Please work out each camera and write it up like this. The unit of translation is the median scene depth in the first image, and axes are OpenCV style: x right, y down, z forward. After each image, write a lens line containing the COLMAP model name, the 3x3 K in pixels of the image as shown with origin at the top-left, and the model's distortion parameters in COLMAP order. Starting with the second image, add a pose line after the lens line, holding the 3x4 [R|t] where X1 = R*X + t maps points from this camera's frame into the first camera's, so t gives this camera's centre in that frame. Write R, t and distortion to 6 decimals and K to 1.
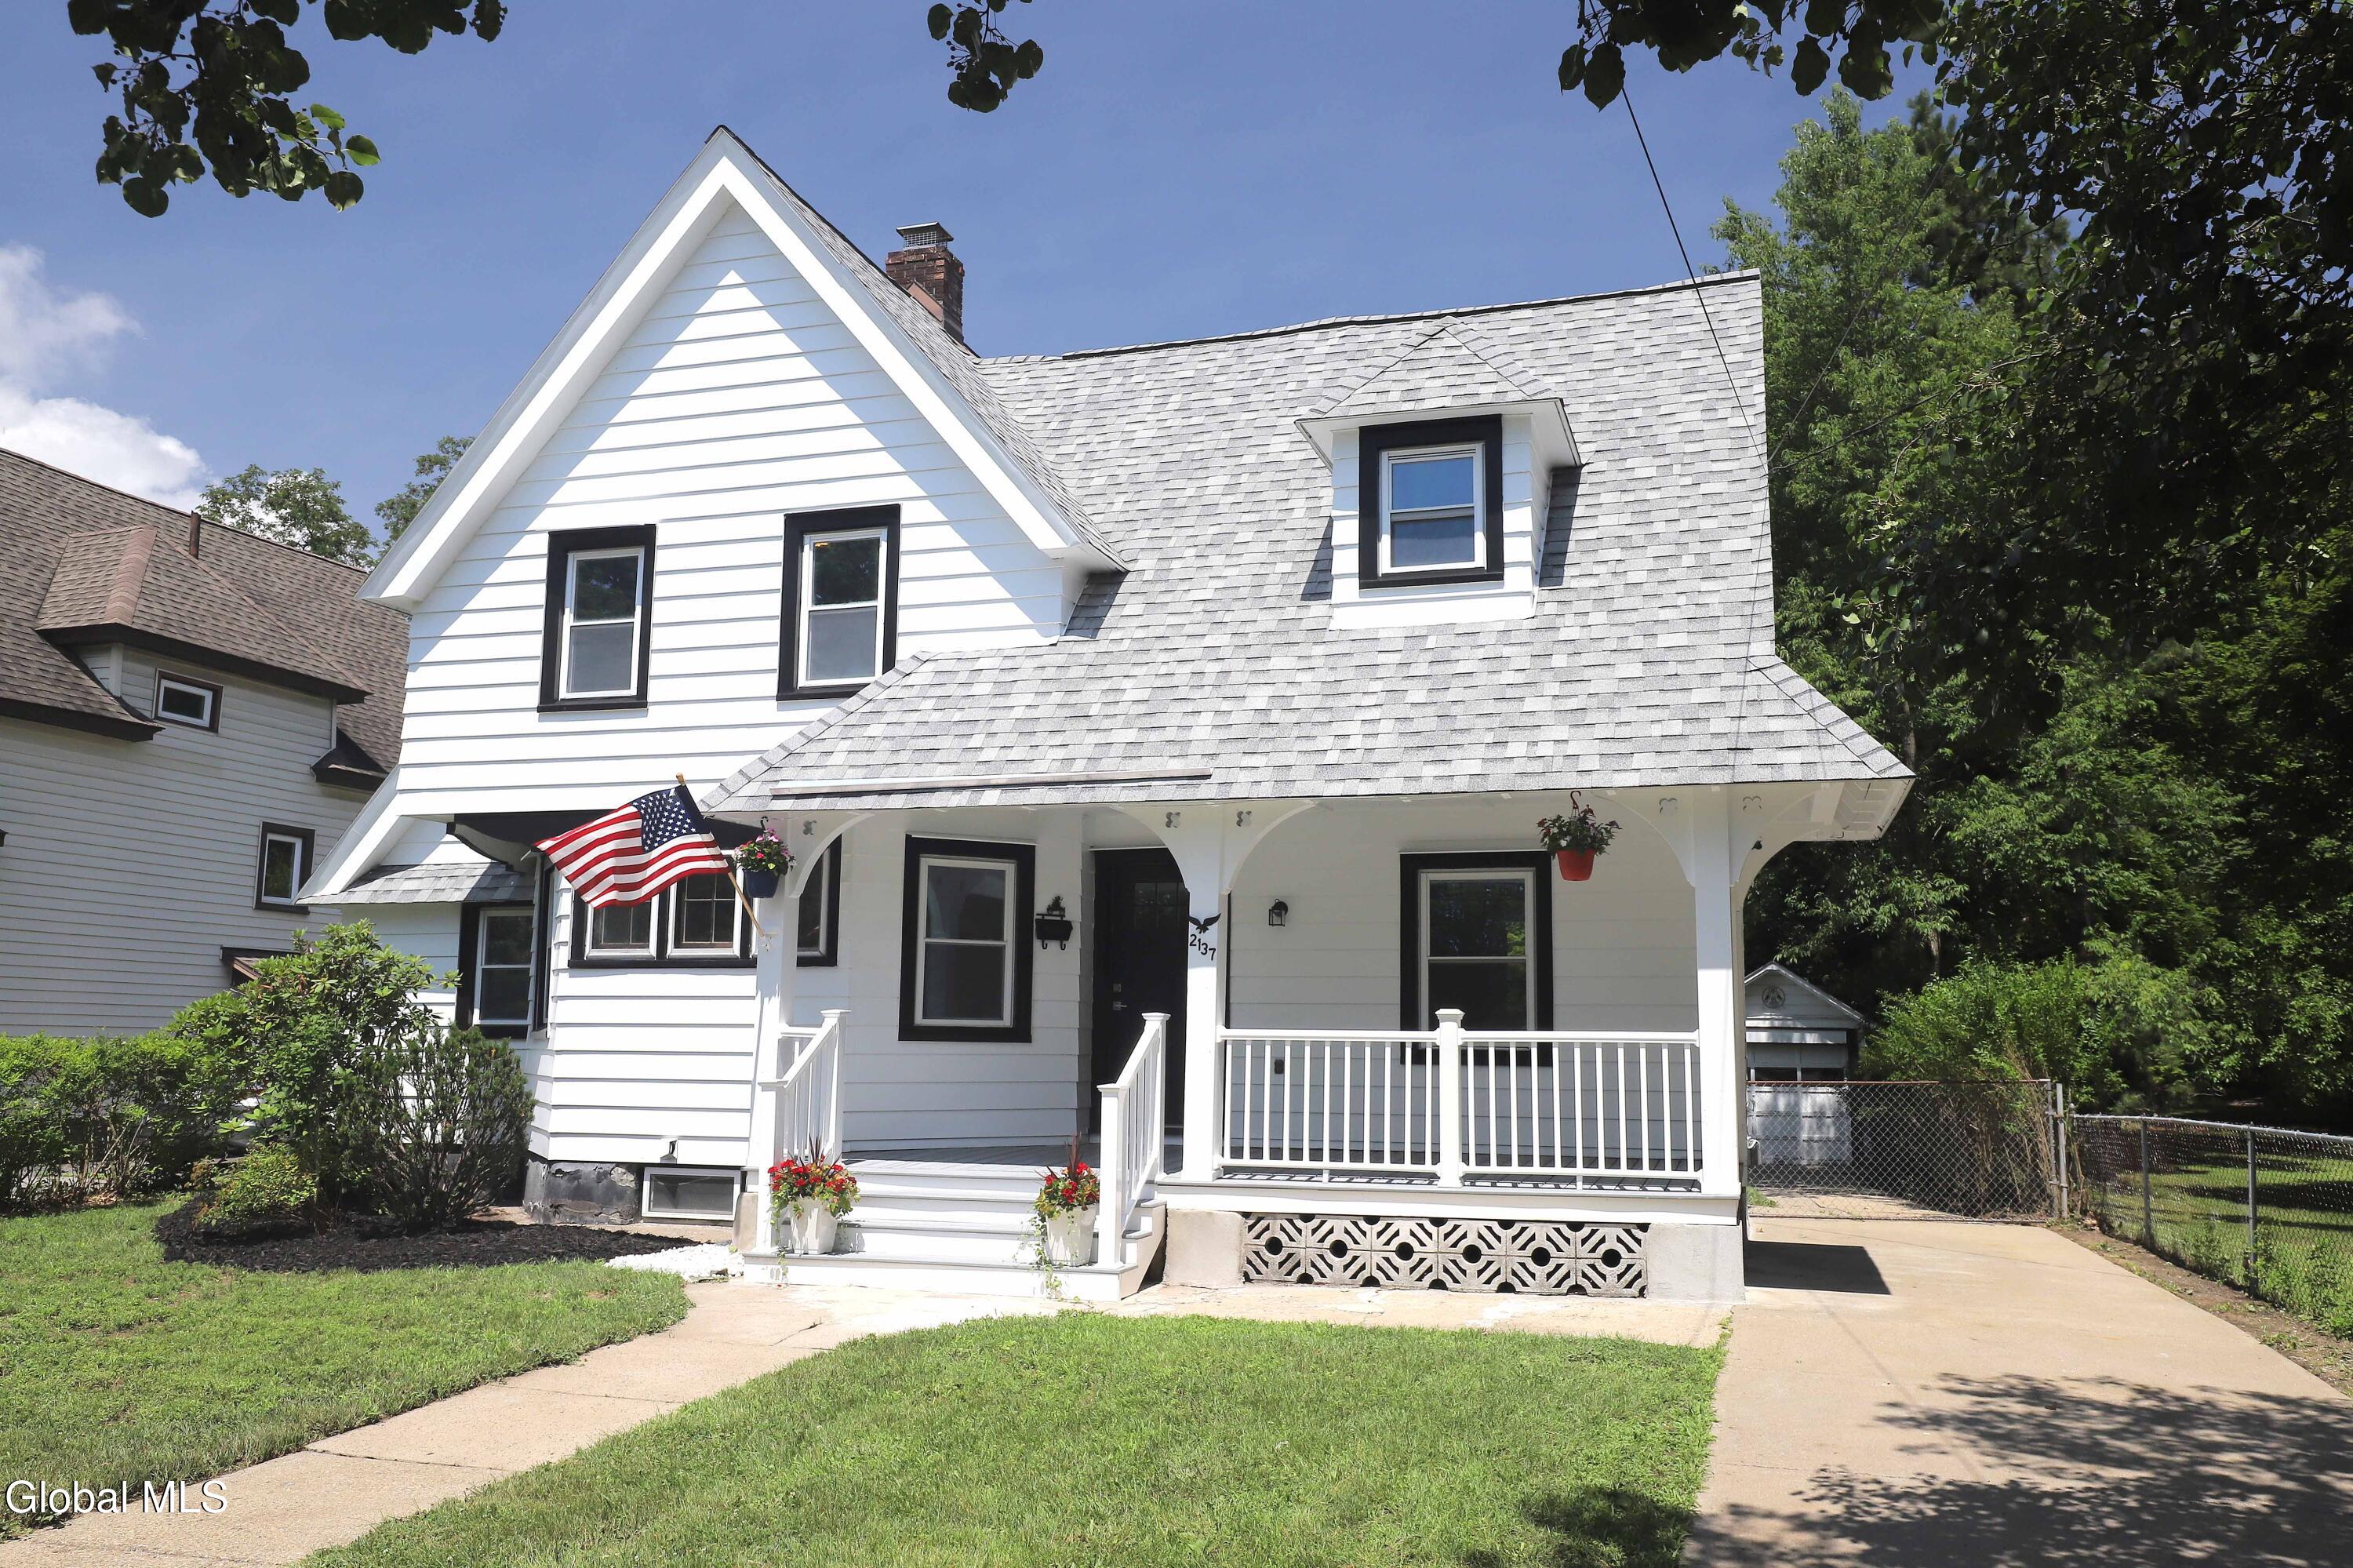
lens RADIAL K [[1854.5, 0, 1174.1], [0, 1854.5, 843.5], [0, 0, 1]] dist [0.000912, -0.001392]
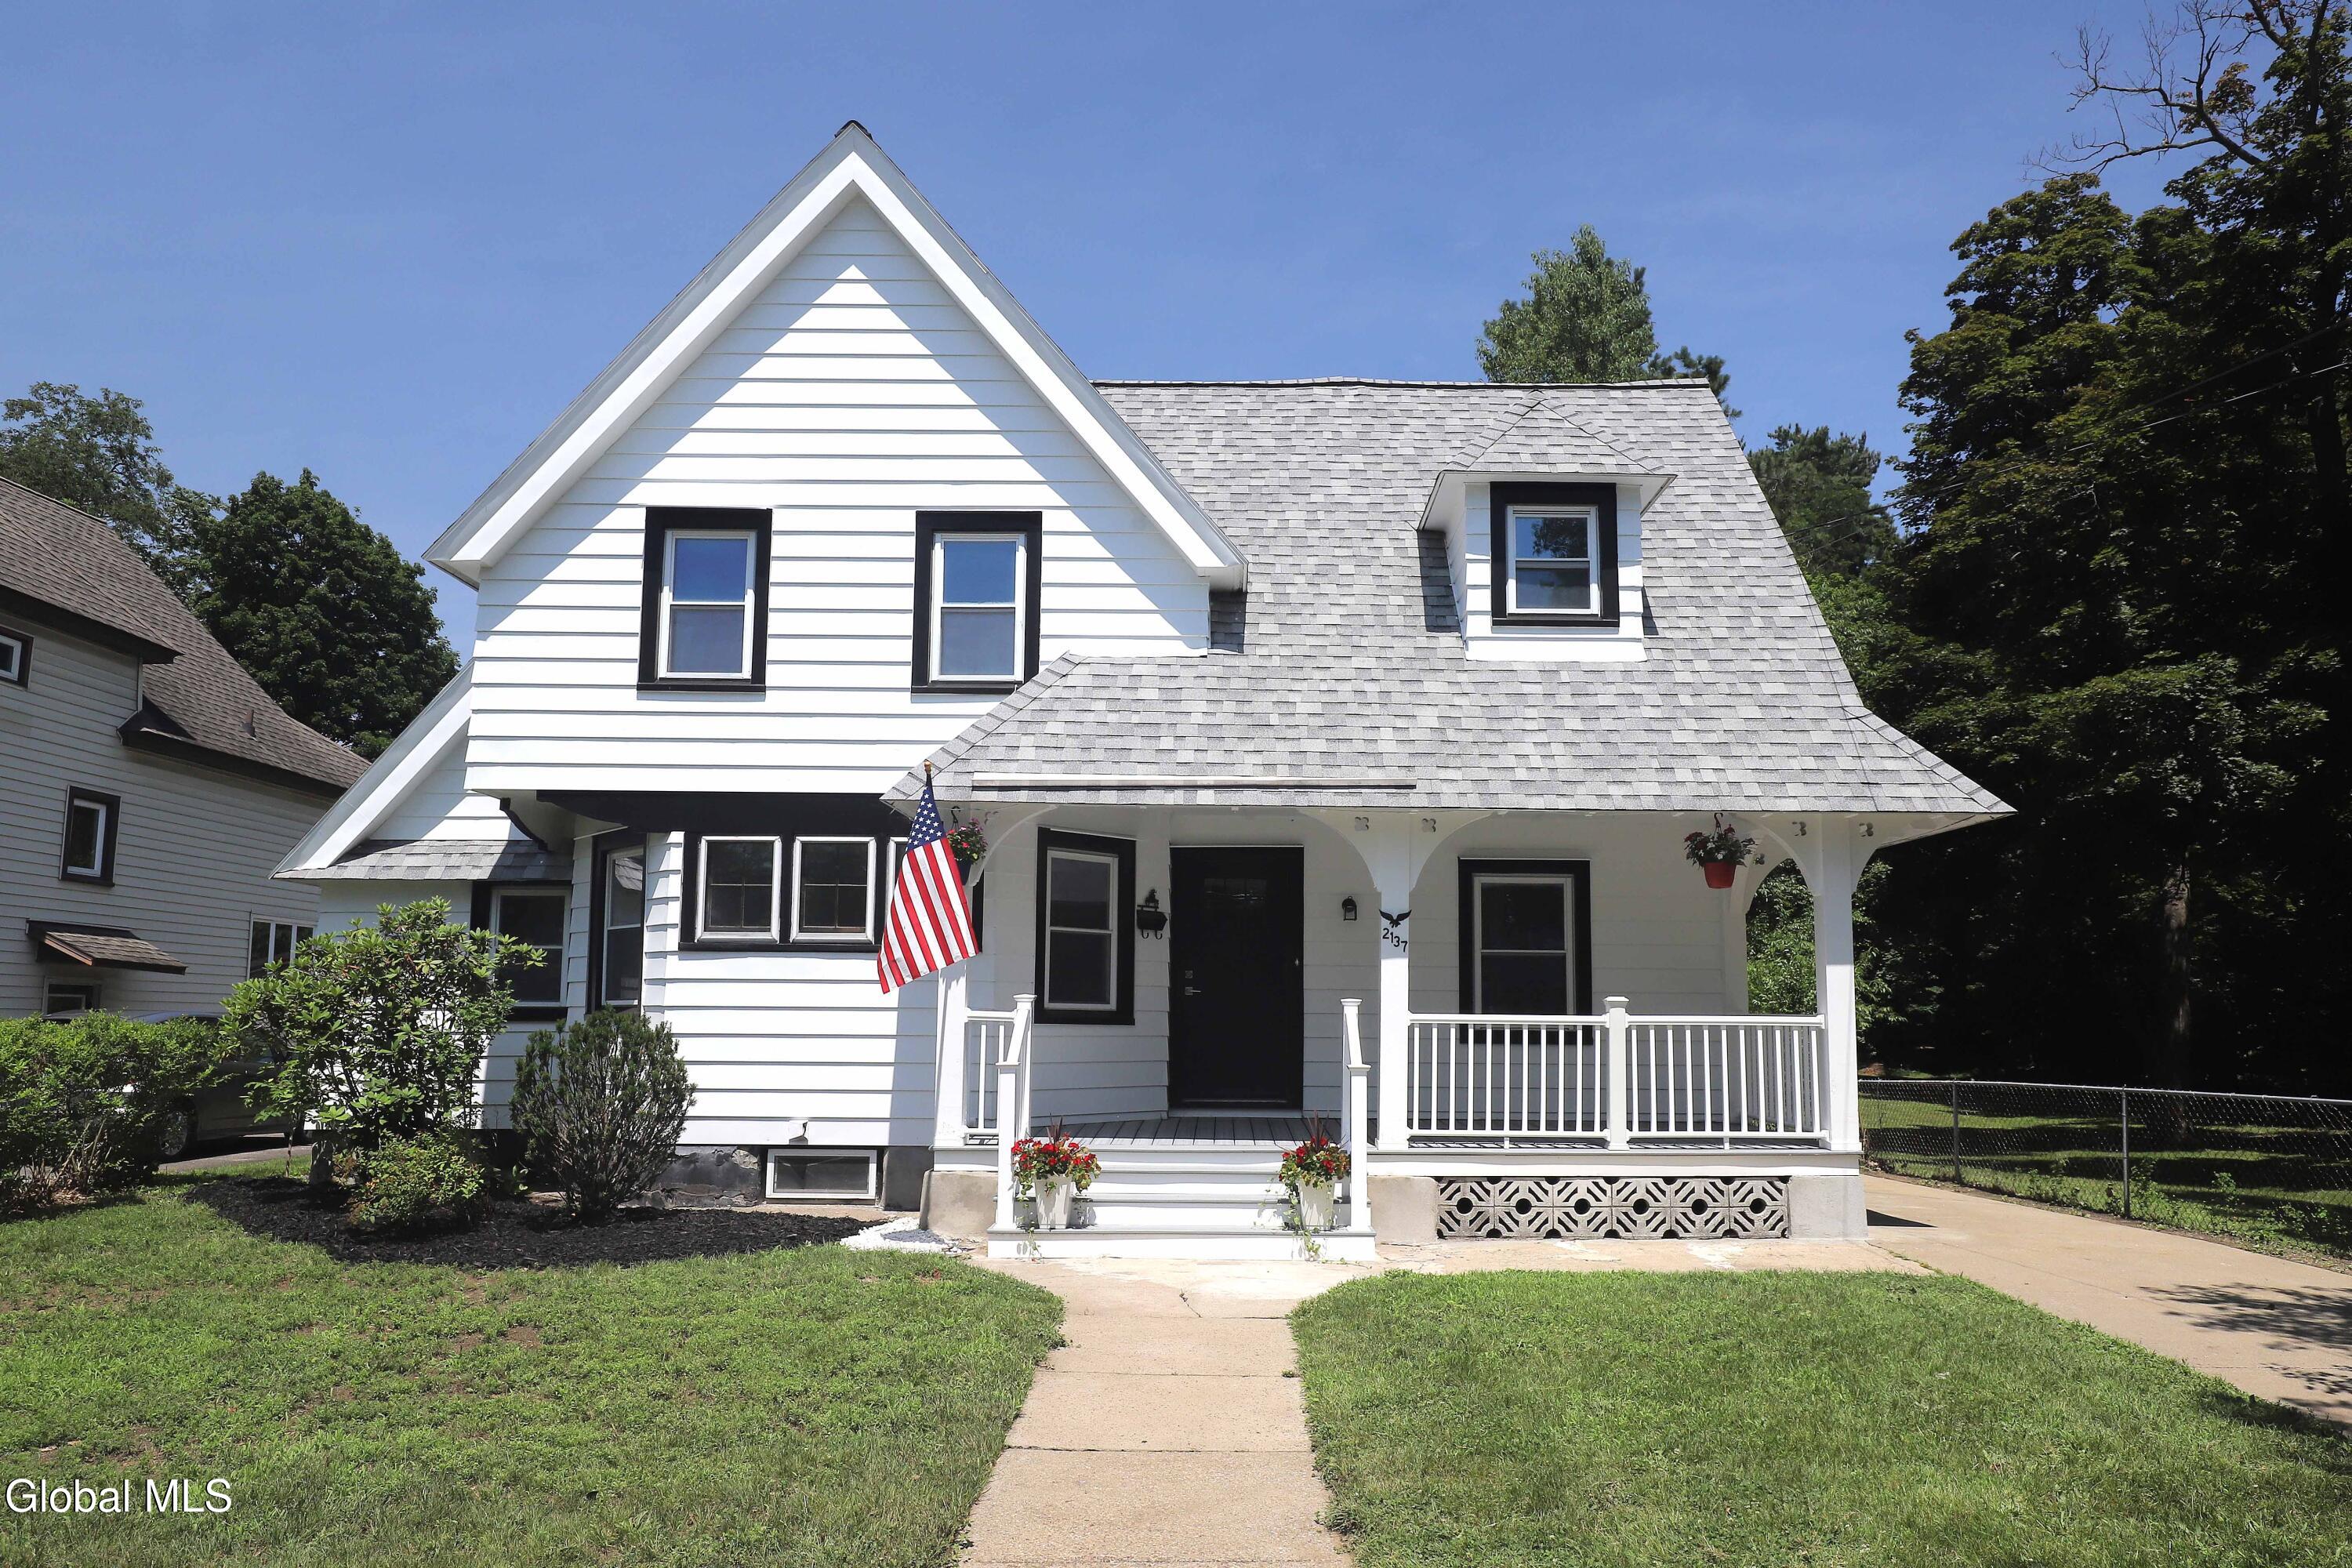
lens RADIAL K [[1661.5, 0, 1185.0], [0, 1661.5, 879.4], [0, 0, 1]] dist [-0.018907, 0.005575]
pose [[0.954540, 0.024467, 0.297078, -0.354208], [-0.031216, 0.999351, 0.017995, 0.004994], [-0.296445, -0.026450, 0.954684, 0.079213]]
